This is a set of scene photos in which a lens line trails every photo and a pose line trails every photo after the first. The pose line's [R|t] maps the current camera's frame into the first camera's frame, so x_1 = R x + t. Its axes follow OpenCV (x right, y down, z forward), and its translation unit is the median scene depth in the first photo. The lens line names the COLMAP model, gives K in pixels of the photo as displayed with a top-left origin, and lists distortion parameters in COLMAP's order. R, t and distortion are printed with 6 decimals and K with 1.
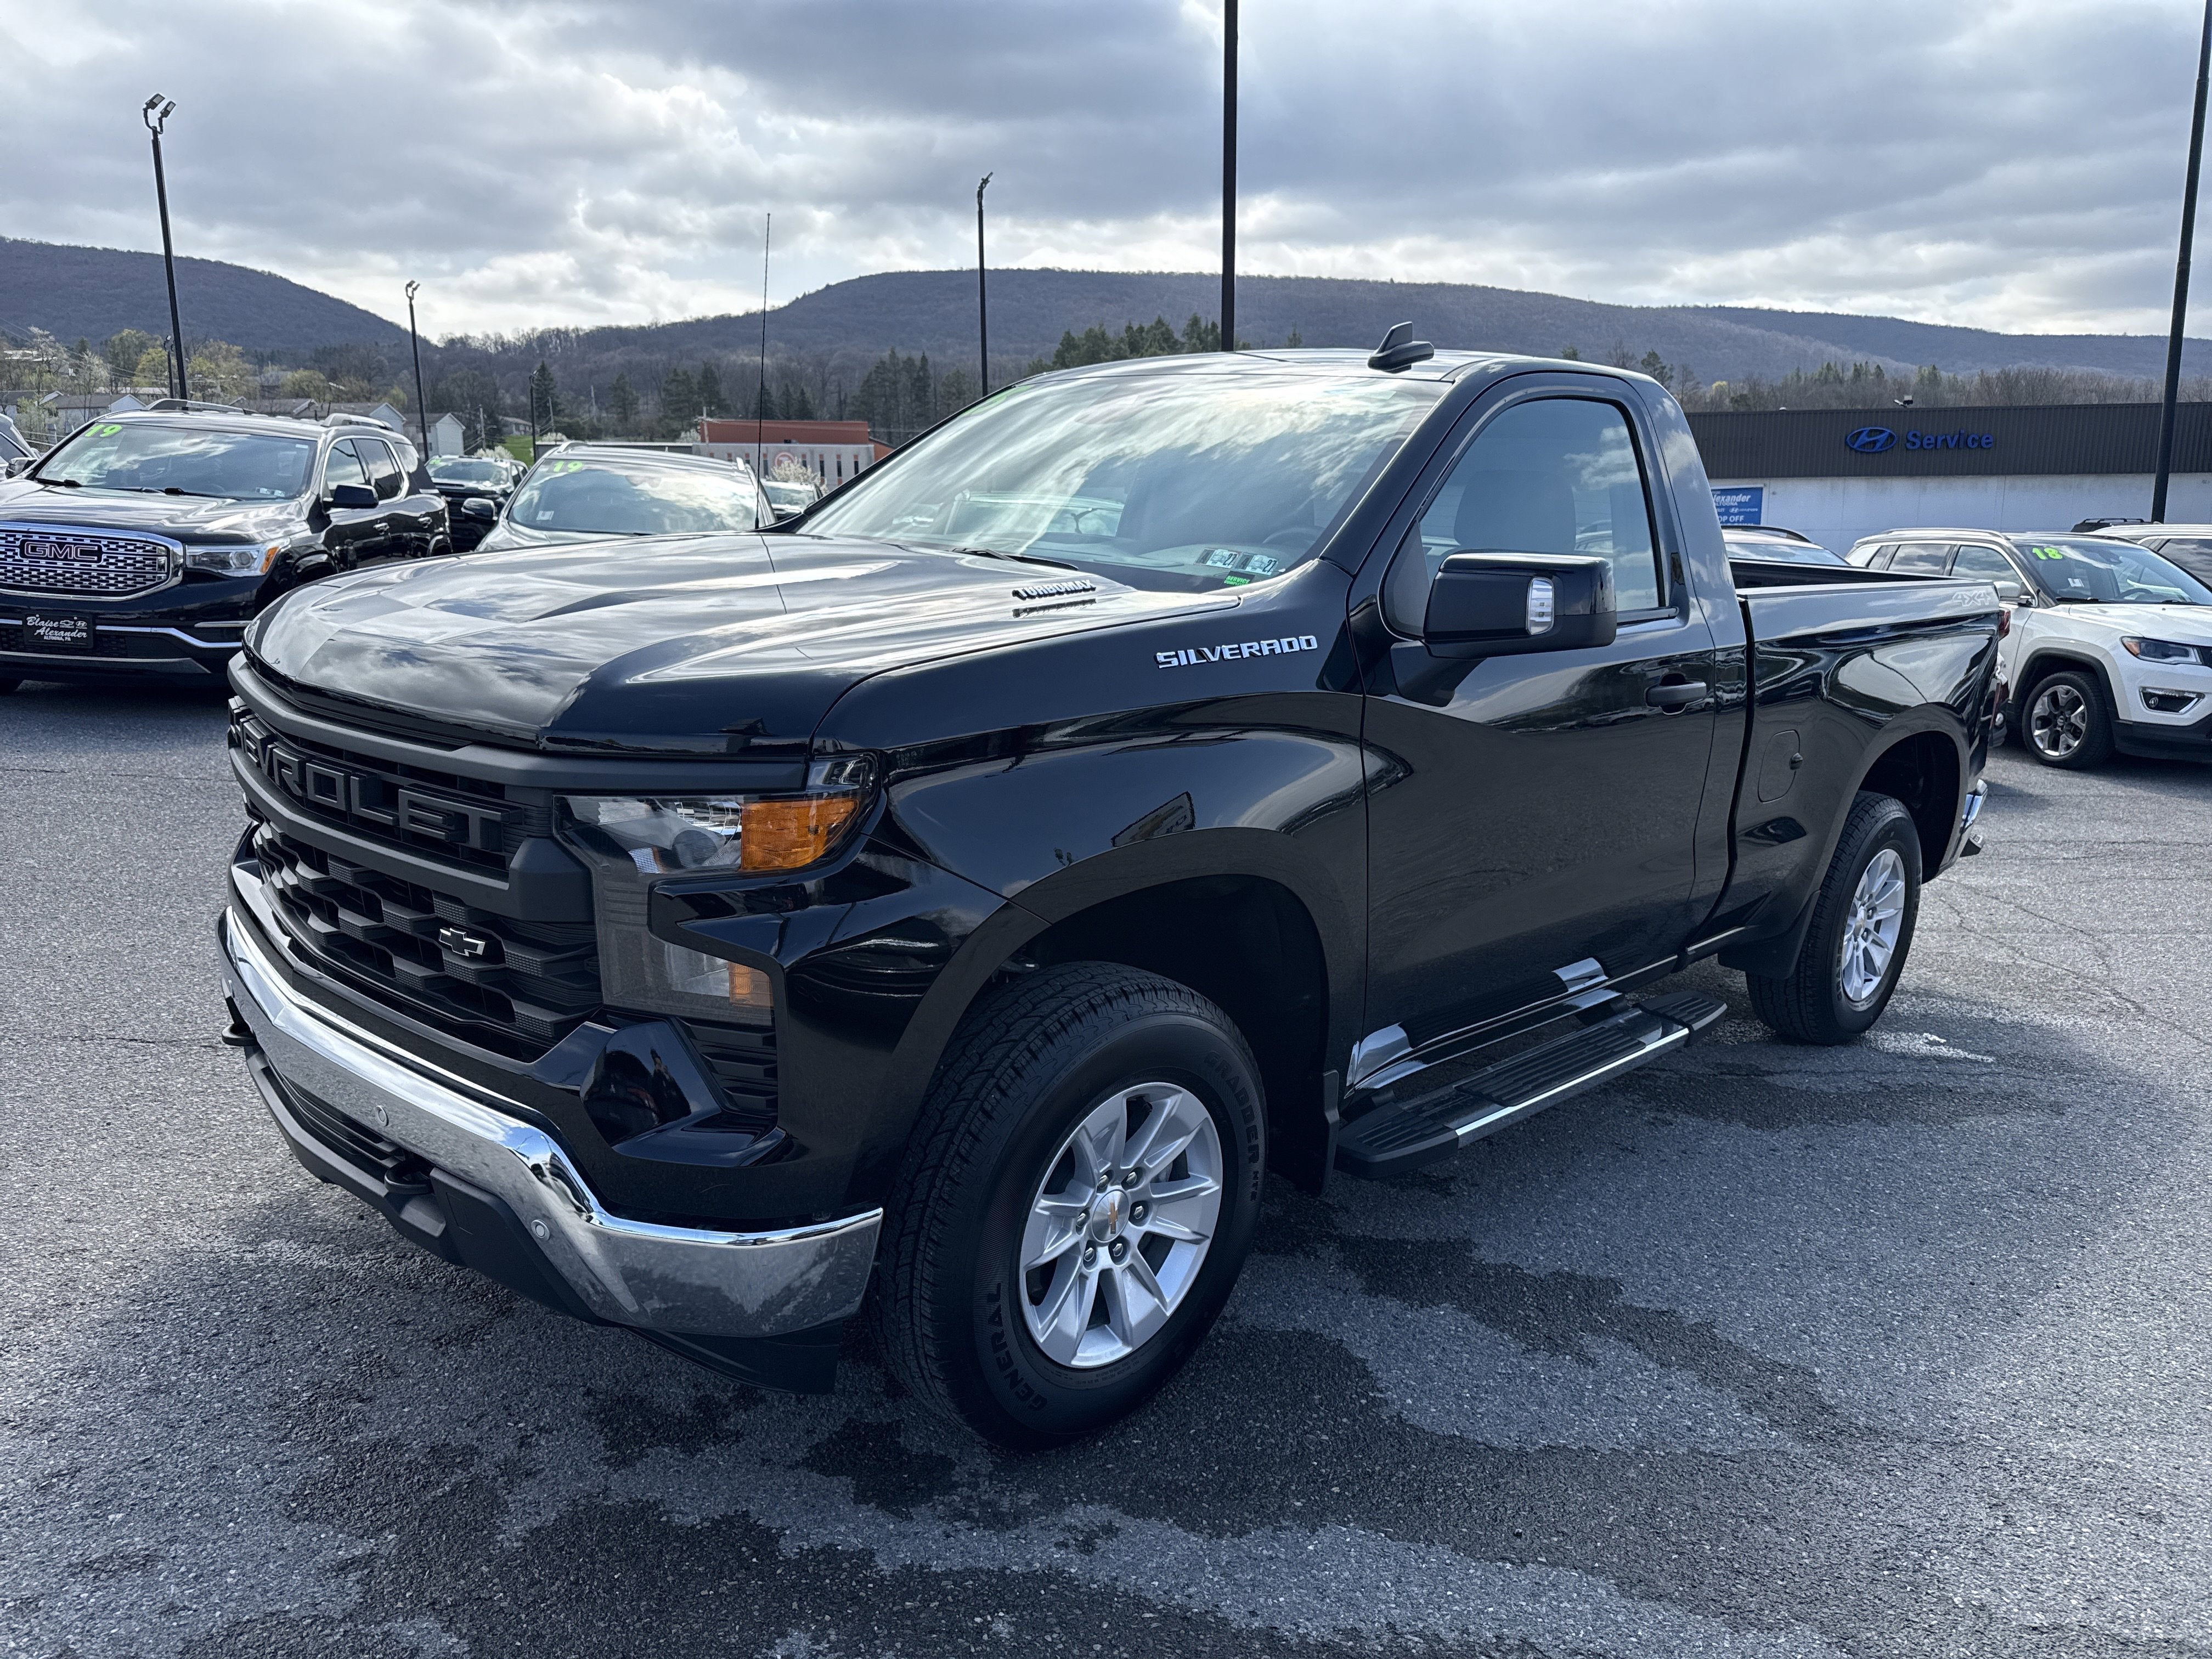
lens RADIAL K [[1591.4, 0, 1093.5], [0, 1591.4, 731.1], [0, 0, 1]] dist [-0.007106, -0.009180]
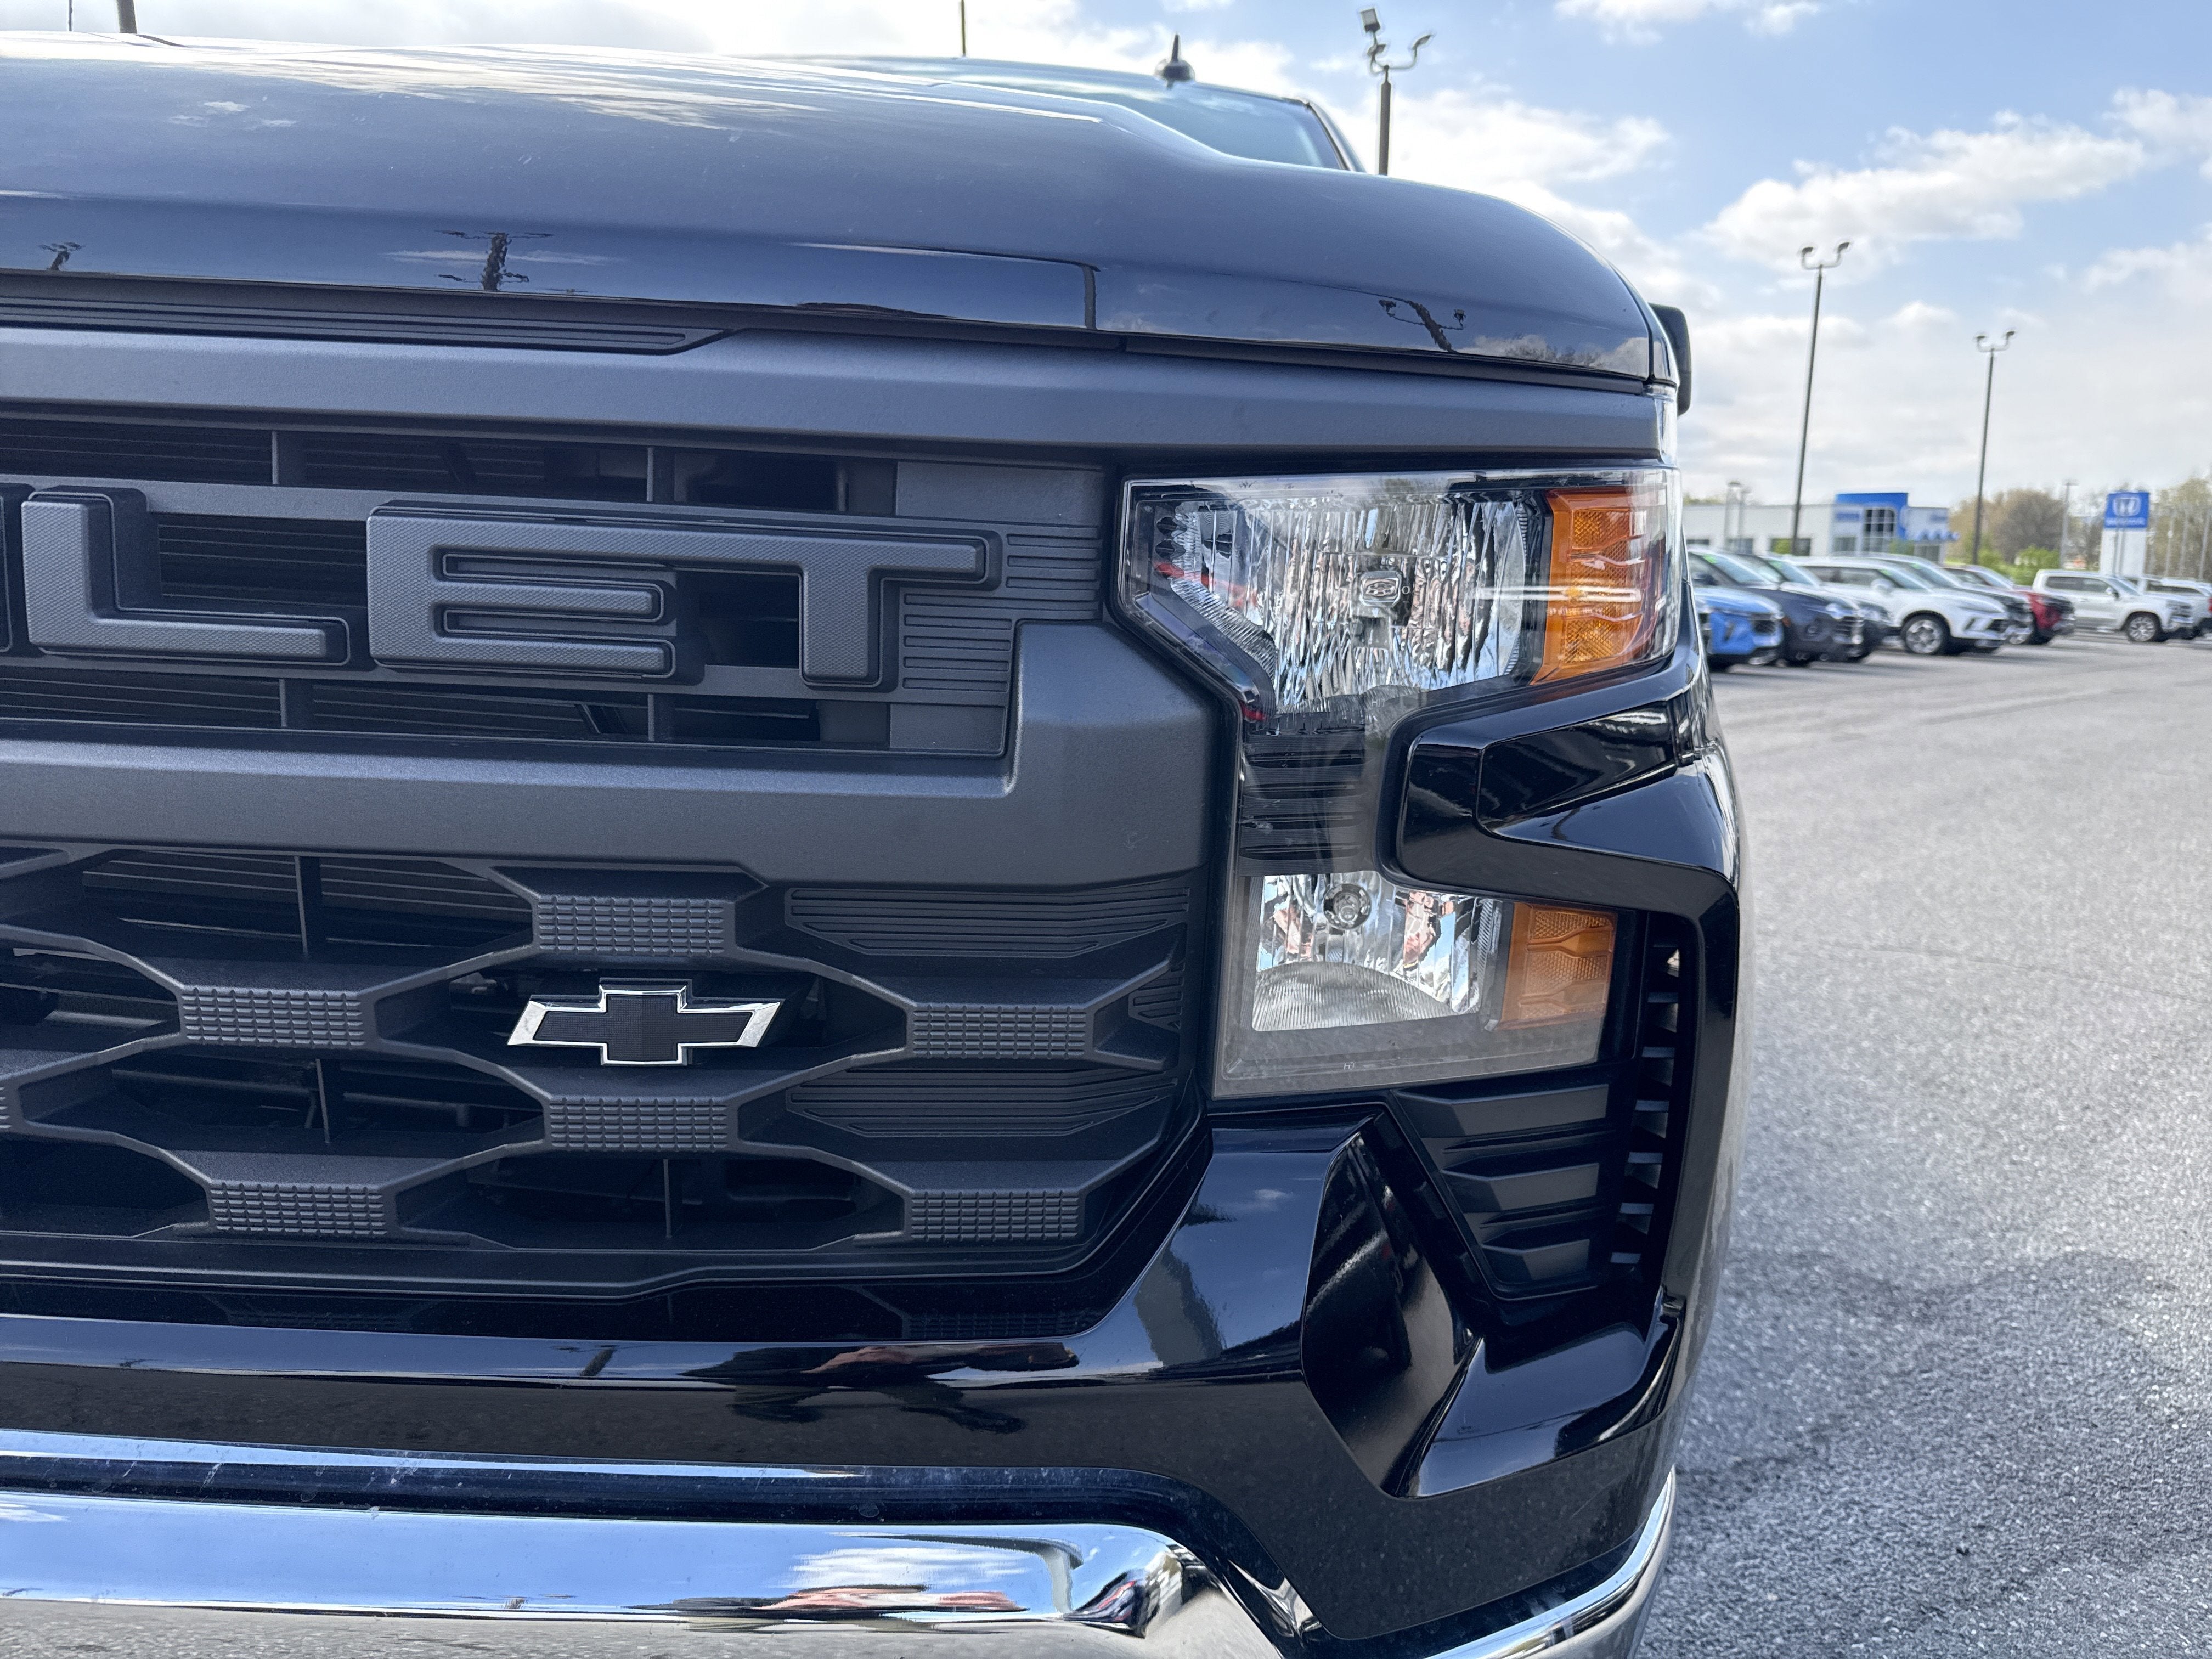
lens RADIAL K [[1570.8, 0, 1089.2], [0, 1570.8, 704.9], [0, 0, 1]] dist [-0.011893, 0.002839]
pose [[0.773843, -0.063528, 0.630184, -0.458540], [0.083870, 0.996473, -0.002537, 0.071549], [-0.627800, 0.054817, 0.776442, 0.636058]]
